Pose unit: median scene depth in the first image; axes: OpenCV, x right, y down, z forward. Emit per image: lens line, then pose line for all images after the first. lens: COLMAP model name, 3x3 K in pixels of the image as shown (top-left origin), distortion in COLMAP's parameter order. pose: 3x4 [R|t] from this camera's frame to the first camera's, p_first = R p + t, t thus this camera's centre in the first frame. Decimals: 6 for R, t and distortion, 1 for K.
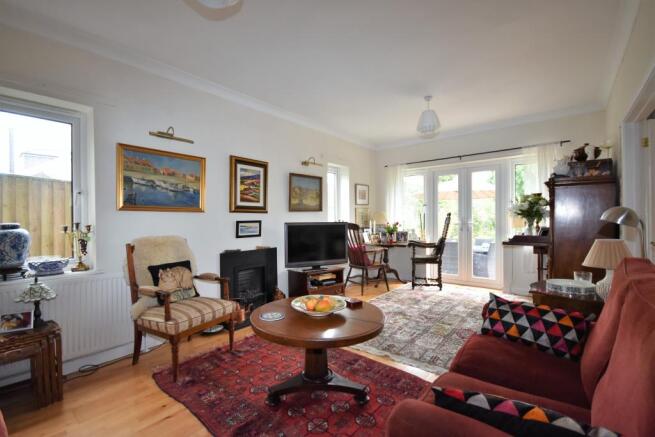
lens RADIAL K [[302.4, 0, 328.2], [0, 302.4, 217.3], [0, 0, 1]] dist [0.002375, 0.000129]
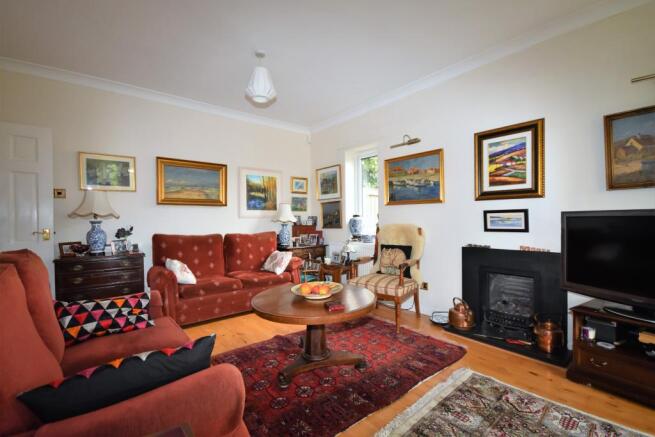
lens RADIAL K [[297.7, 0, 328.6], [0, 297.7, 221.8], [0, 0, 1]] dist [0.003072, 0.000142]
pose [[-0.232287, 0.009890, -0.972597, 0.579324], [0.010194, 0.999918, 0.007733, 0.032119], [0.972594, -0.008118, -0.232369, 0.776755]]
